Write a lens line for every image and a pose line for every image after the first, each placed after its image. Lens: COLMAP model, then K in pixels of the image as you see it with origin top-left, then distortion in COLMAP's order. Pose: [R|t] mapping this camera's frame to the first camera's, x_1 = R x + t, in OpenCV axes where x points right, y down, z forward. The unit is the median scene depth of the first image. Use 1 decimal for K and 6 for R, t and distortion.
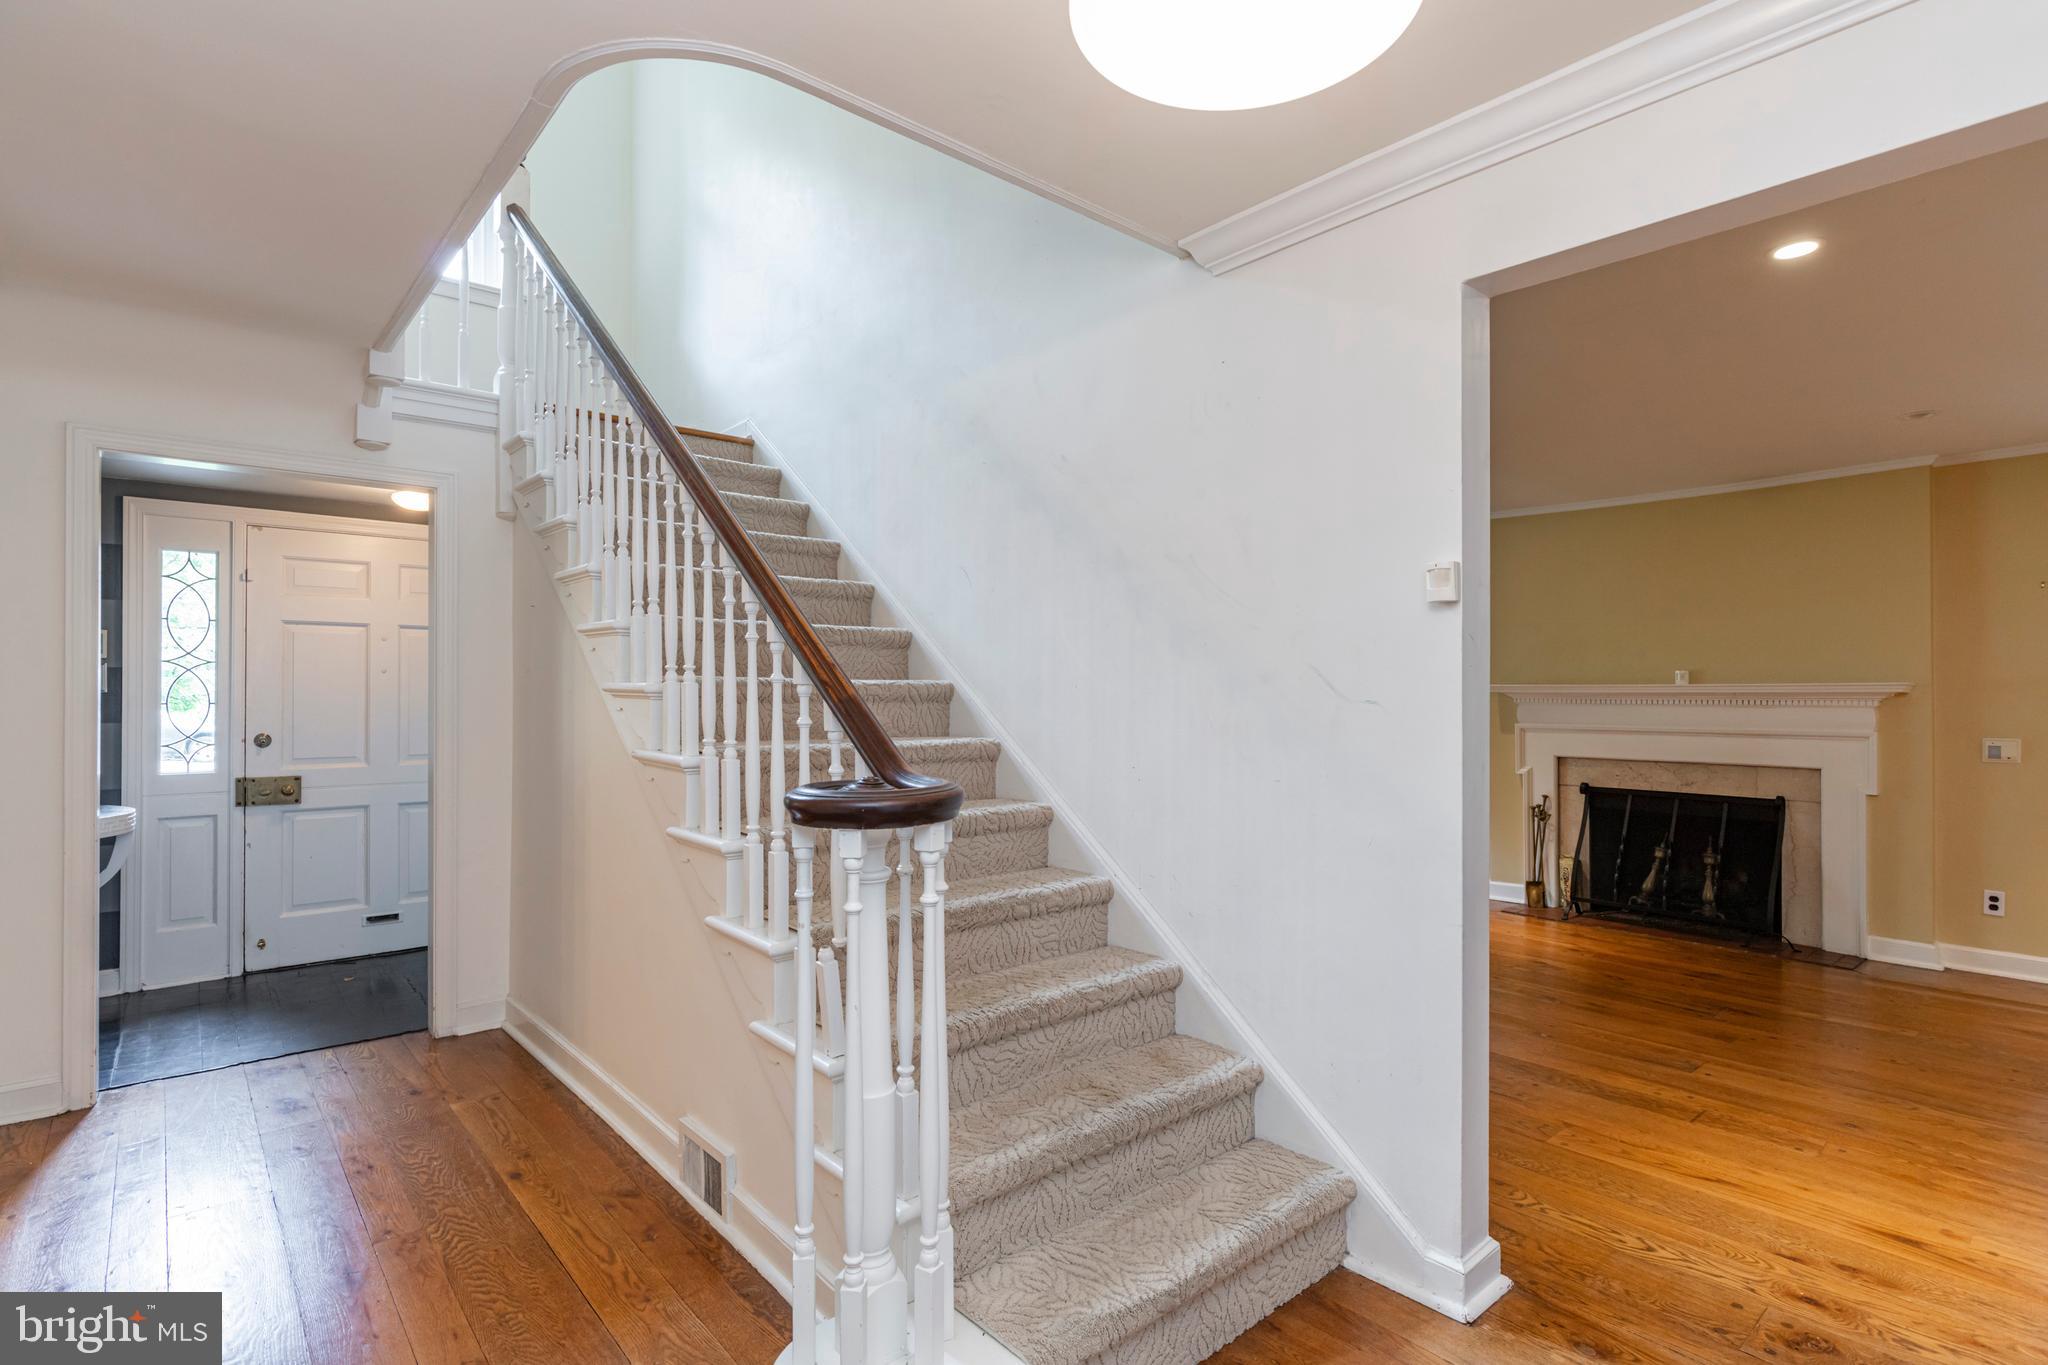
lens RADIAL K [[1000.8, 0, 1024.0], [0, 1000.8, 682.5], [0, 0, 1]] dist [0.005661, 0.000664]
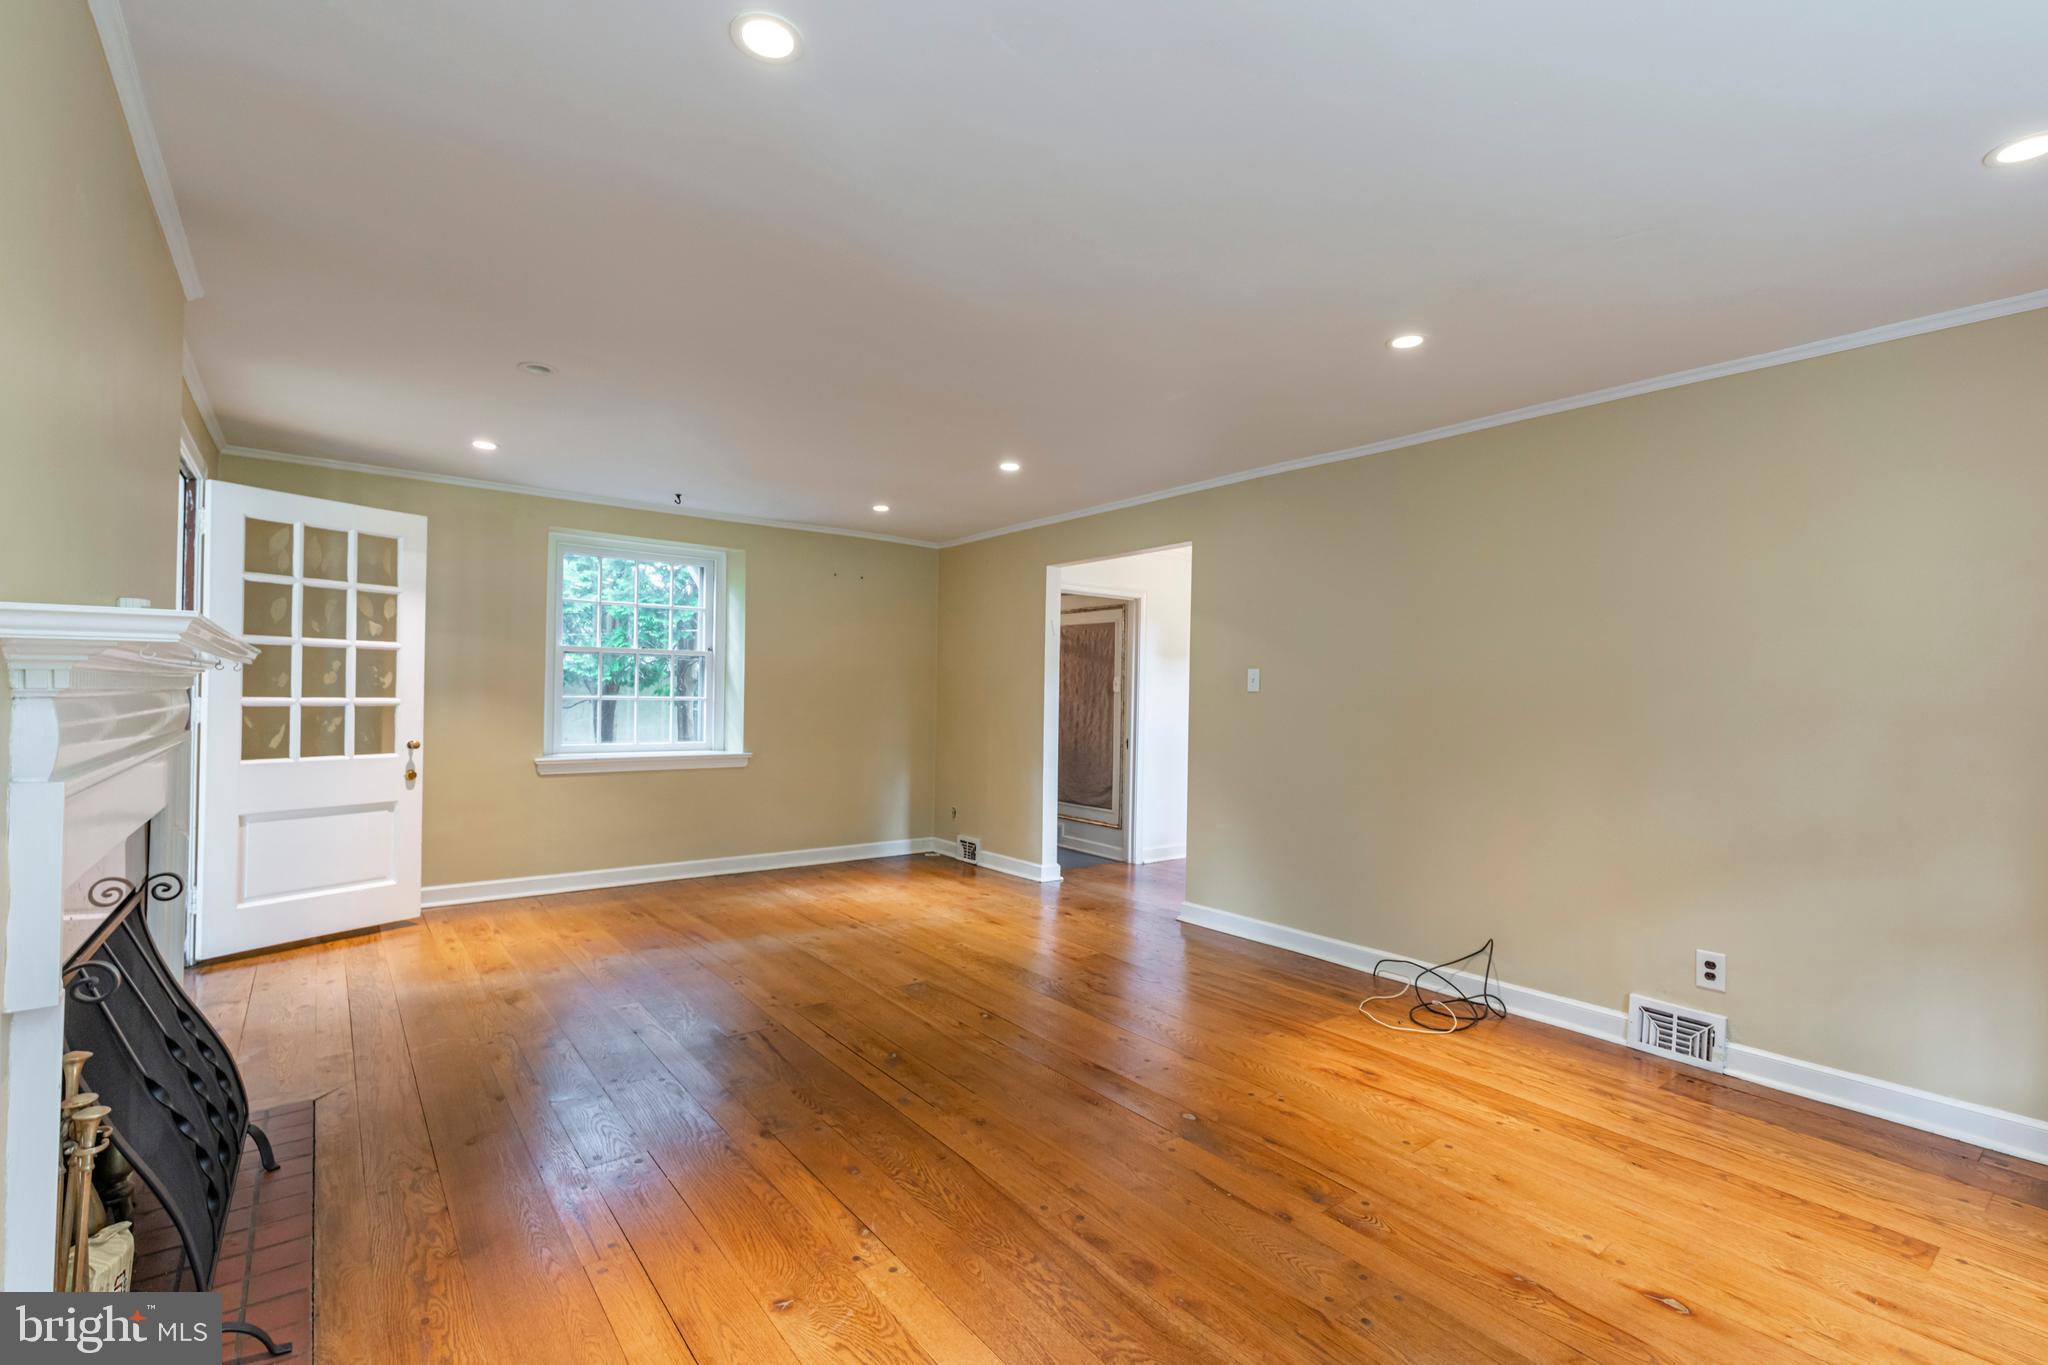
lens RADIAL K [[924.9, 0, 1024.0], [0, 924.9, 682.5], [0, 0, 1]] dist [0.007978, -0.000862]
pose [[-0.998166, -0.019663, 0.057250, 0.301880], [-0.020946, 0.999541, -0.021908, 0.020980], [-0.056793, -0.023067, -0.998119, 1.366842]]
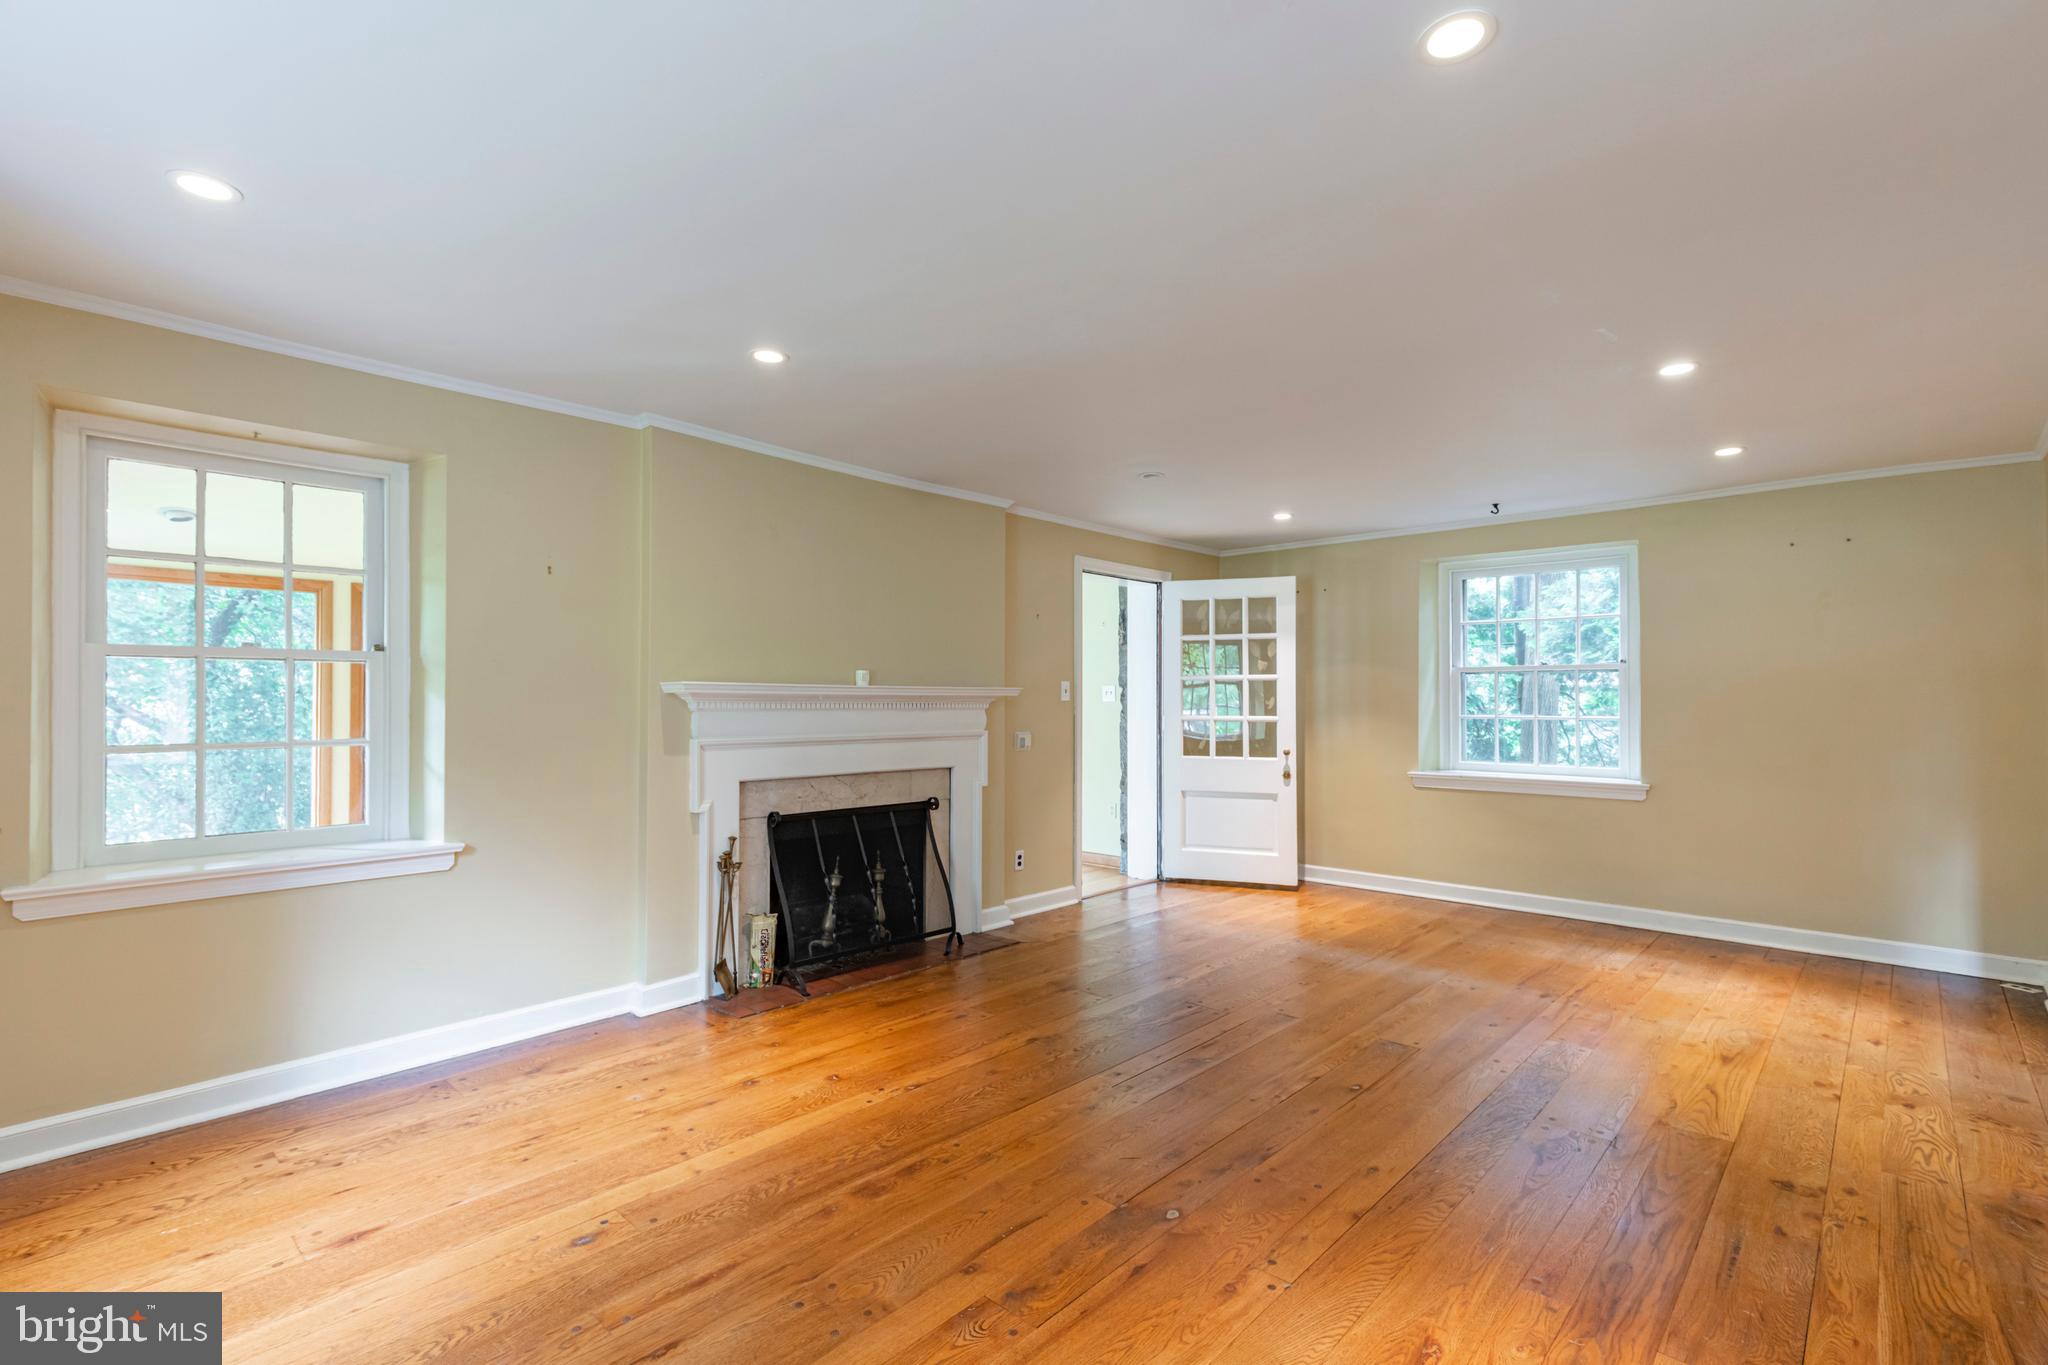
lens RADIAL K [[924.9, 0, 1024.0], [0, 924.9, 682.5], [0, 0, 1]] dist [0.007978, -0.000862]
pose [[-0.100171, 0.018112, 0.994805, -0.182882], [-0.012818, 0.999728, -0.019492, 0.013287], [-0.994888, -0.014704, -0.099911, 0.960221]]
